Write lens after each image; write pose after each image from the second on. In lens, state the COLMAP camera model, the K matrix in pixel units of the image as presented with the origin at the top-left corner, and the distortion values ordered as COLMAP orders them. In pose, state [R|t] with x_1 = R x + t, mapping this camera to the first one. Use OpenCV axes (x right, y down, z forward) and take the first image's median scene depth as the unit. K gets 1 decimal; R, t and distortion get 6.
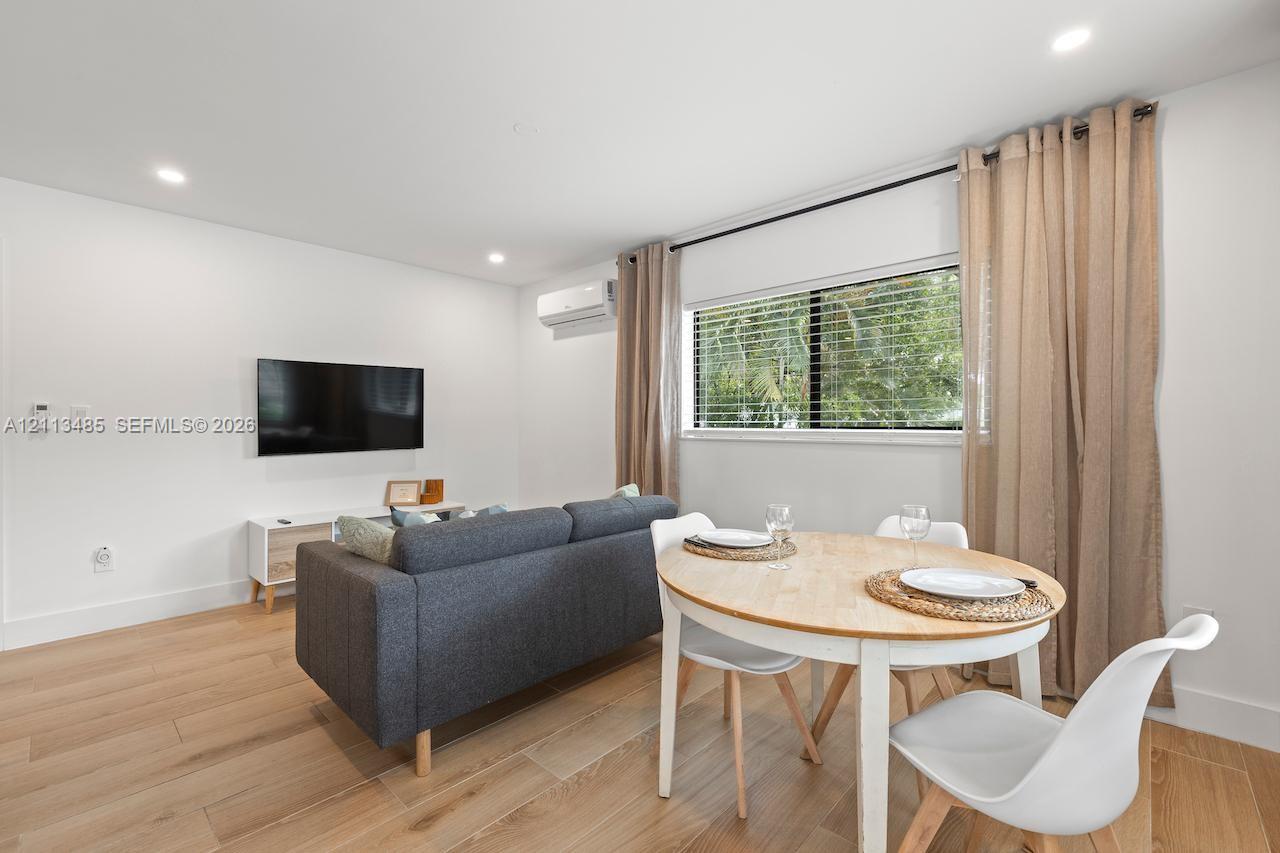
lens RADIAL K [[542.2, 0, 654.5], [0, 542.2, 428.5], [0, 0, 1]] dist [-0.005198, -0.000865]
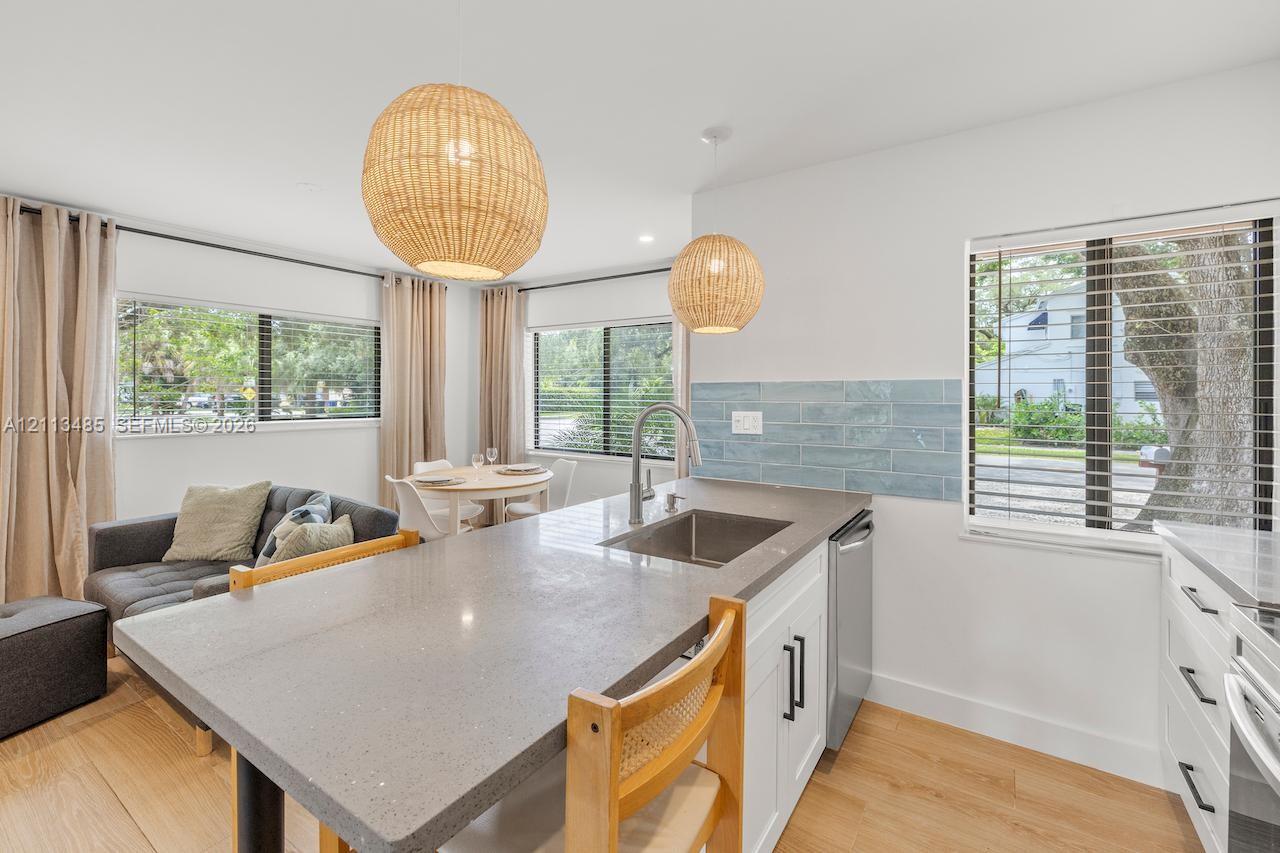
lens RADIAL K [[542.2, 0, 648.8], [0, 542.2, 395.1], [0, 0, 1]] dist [-0.005198, -0.000865]
pose [[-0.162806, 0.000367, 0.986658, -1.049490], [0.002679, 0.999996, 0.000070, -0.055310], [-0.986654, 0.002655, -0.162807, 0.290266]]
